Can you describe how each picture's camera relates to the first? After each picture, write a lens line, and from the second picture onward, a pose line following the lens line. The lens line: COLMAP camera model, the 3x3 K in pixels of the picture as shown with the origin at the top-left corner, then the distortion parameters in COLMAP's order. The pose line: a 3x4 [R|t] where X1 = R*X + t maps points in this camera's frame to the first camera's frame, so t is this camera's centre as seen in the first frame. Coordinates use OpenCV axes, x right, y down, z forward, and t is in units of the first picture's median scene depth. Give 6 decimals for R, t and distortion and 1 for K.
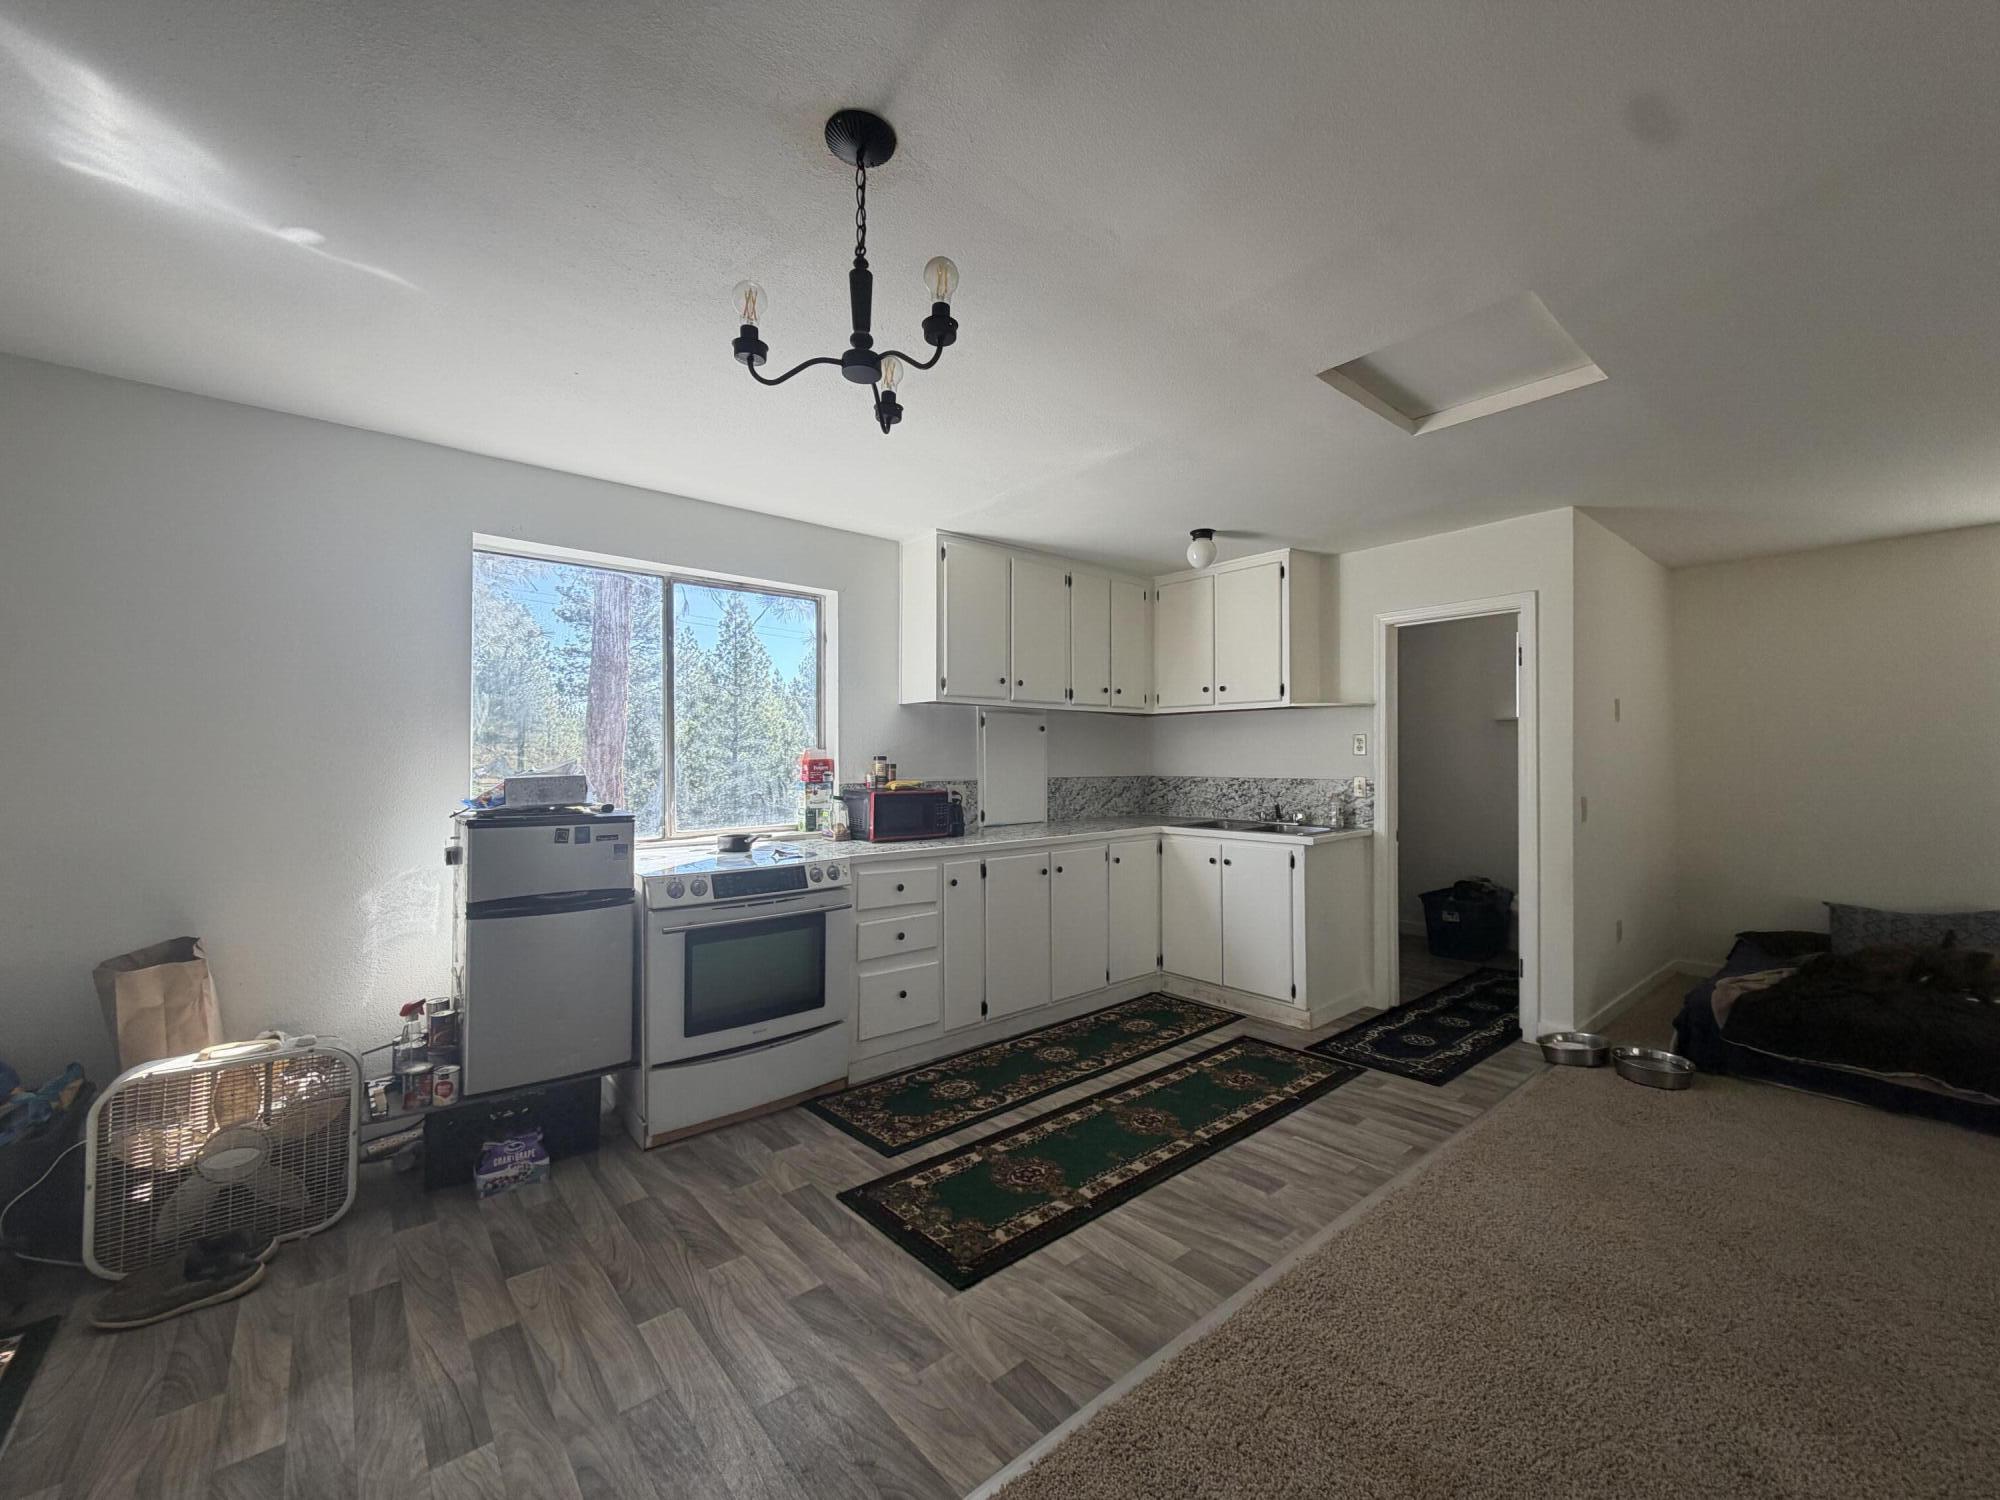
lens RADIAL K [[809.0, 0, 1017.7], [0, 809.0, 762.9], [0, 0, 1]] dist [-0.001164, 0.000280]
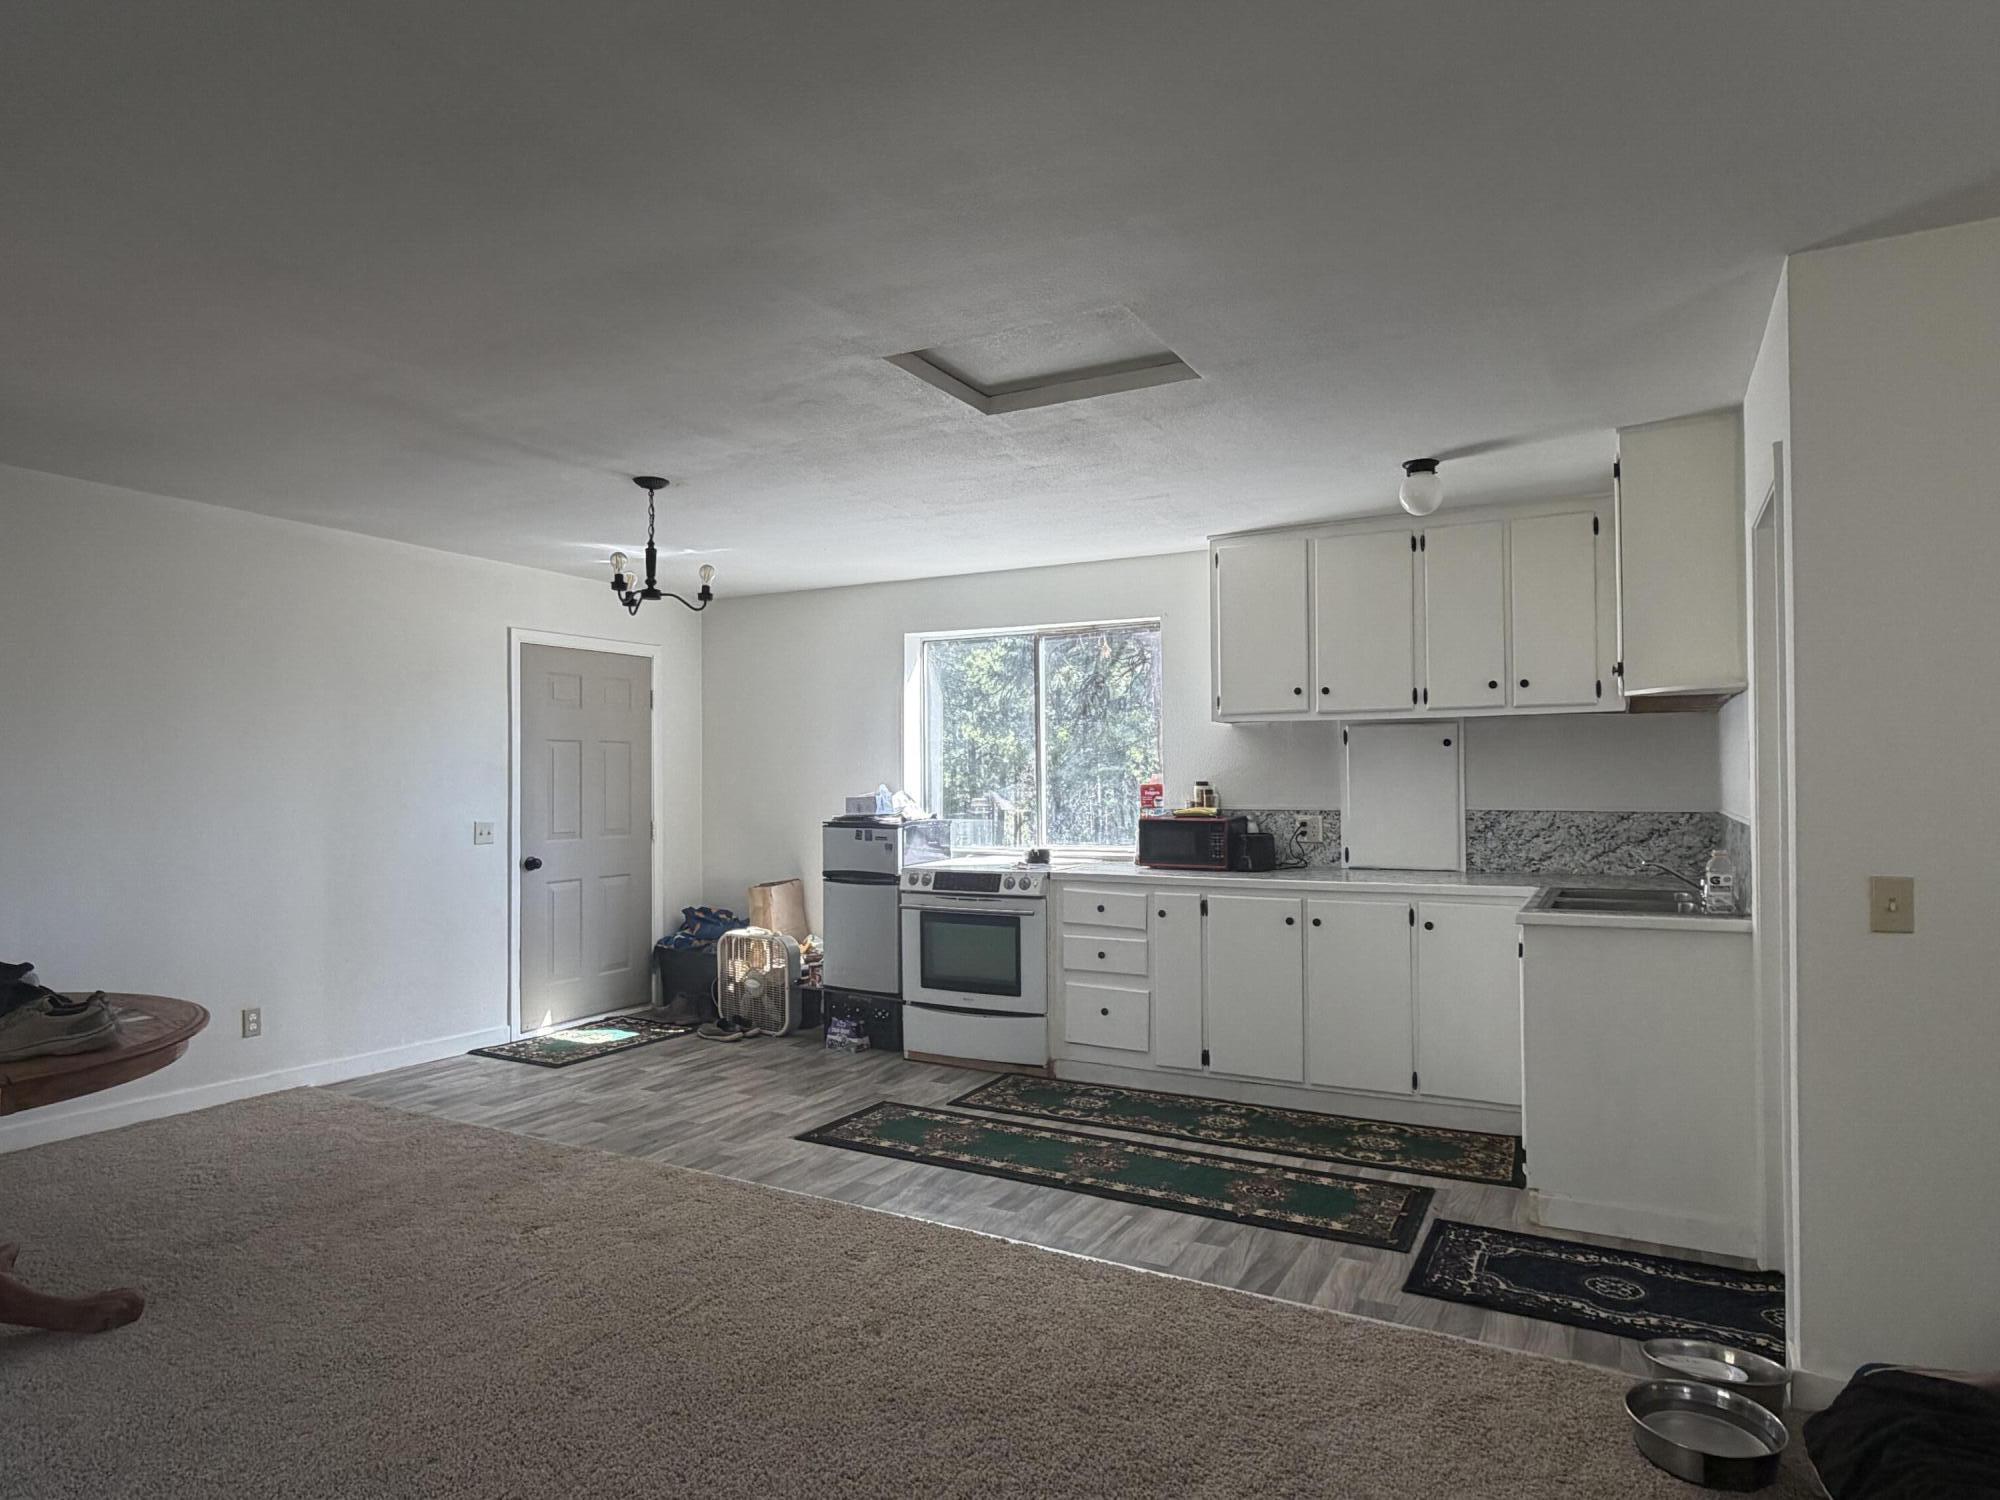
lens RADIAL K [[1189.6, 0, 989.1], [0, 1189.6, 782.6], [0, 0, 1]] dist [-0.000702, 0.004311]
pose [[0.333851, 0.001827, -0.942624, 1.200542], [-0.000025, 0.999998, 0.001929, -0.010791], [0.942626, -0.000620, 0.333851, 0.335267]]
